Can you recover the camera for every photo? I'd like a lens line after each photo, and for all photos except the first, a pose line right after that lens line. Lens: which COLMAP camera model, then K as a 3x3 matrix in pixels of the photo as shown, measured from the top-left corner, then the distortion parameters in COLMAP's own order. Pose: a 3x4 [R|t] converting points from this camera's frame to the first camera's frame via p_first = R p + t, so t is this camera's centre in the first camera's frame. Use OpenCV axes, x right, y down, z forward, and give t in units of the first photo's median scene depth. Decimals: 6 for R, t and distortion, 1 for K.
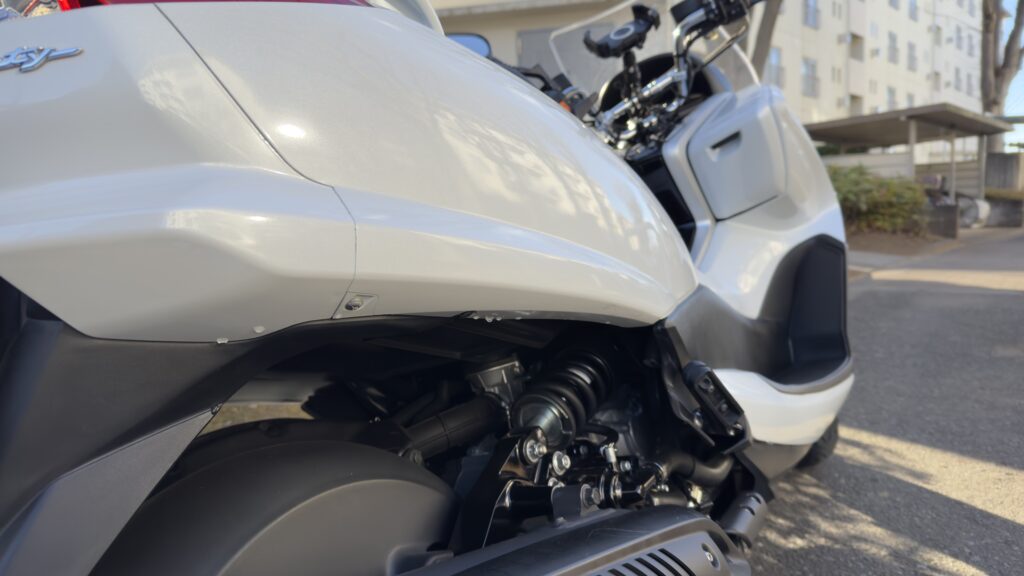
lens RADIAL K [[773.4, 0, 512.0], [0, 773.4, 288.0], [0, 0, 1]] dist [0.005899, -0.091552]
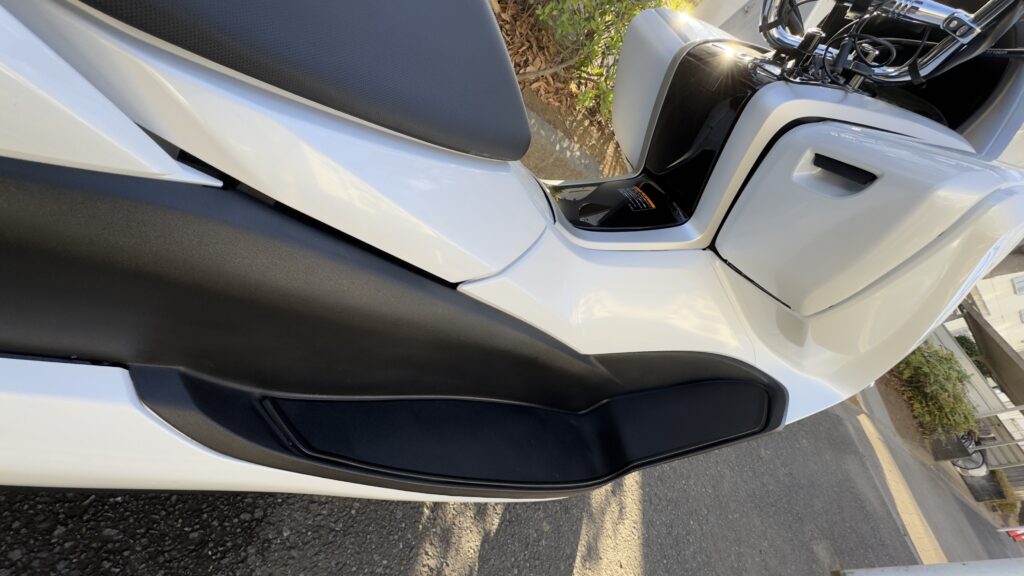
lens RADIAL K [[413.3, 0, 512.0], [0, 413.3, 288.0], [0, 0, 1]] dist [-0.001166, -0.000079]
pose [[0.463996, 0.882027, -0.082073, 0.043761], [-0.738755, 0.436417, 0.513597, -0.022361], [0.488824, -0.177675, 0.854097, 0.107512]]
